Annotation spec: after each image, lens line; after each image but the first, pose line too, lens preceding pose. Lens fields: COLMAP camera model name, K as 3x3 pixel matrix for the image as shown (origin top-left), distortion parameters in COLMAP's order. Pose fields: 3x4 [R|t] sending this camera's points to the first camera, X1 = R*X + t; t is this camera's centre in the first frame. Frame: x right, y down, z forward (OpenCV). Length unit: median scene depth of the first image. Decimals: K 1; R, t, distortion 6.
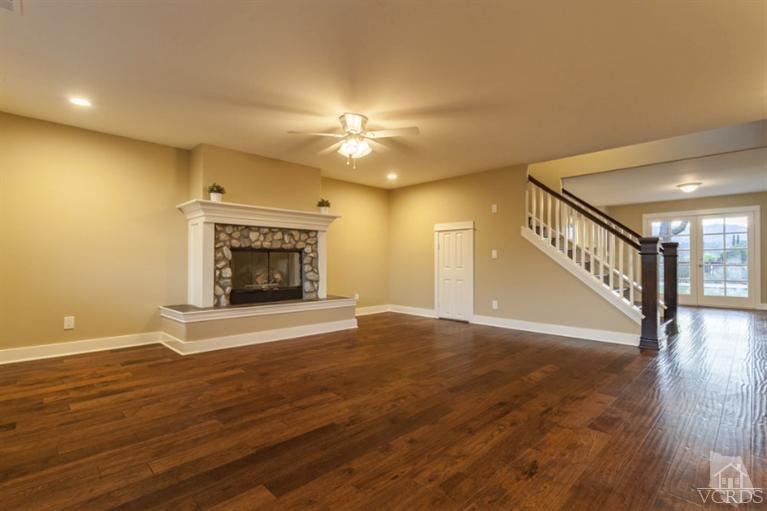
lens RADIAL K [[372.6, 0, 383.2], [0, 372.6, 254.5], [0, 0, 1]] dist [0.000799, -0.000838]
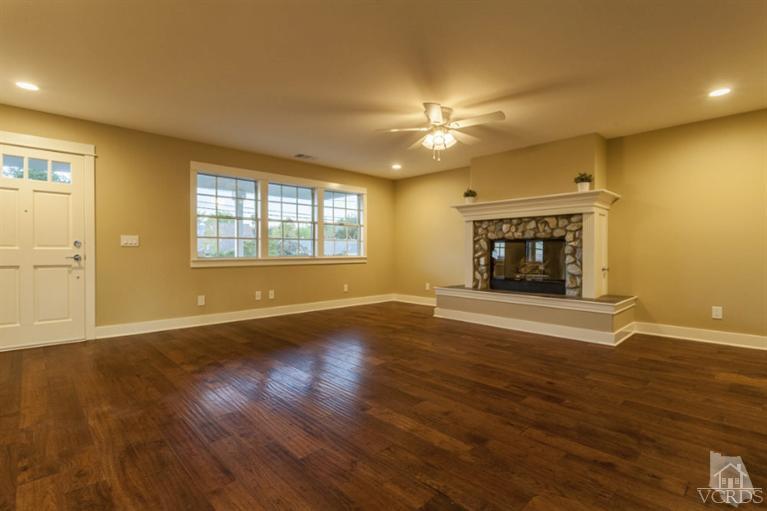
lens RADIAL K [[372.6, 0, 383.4], [0, 372.6, 257.1], [0, 0, 1]] dist [0.000799, -0.000838]
pose [[-0.018759, 0.015477, -0.999704, 0.711334], [0.022191, 0.999640, 0.015060, 0.009893], [0.999578, -0.021902, -0.019096, 0.649476]]
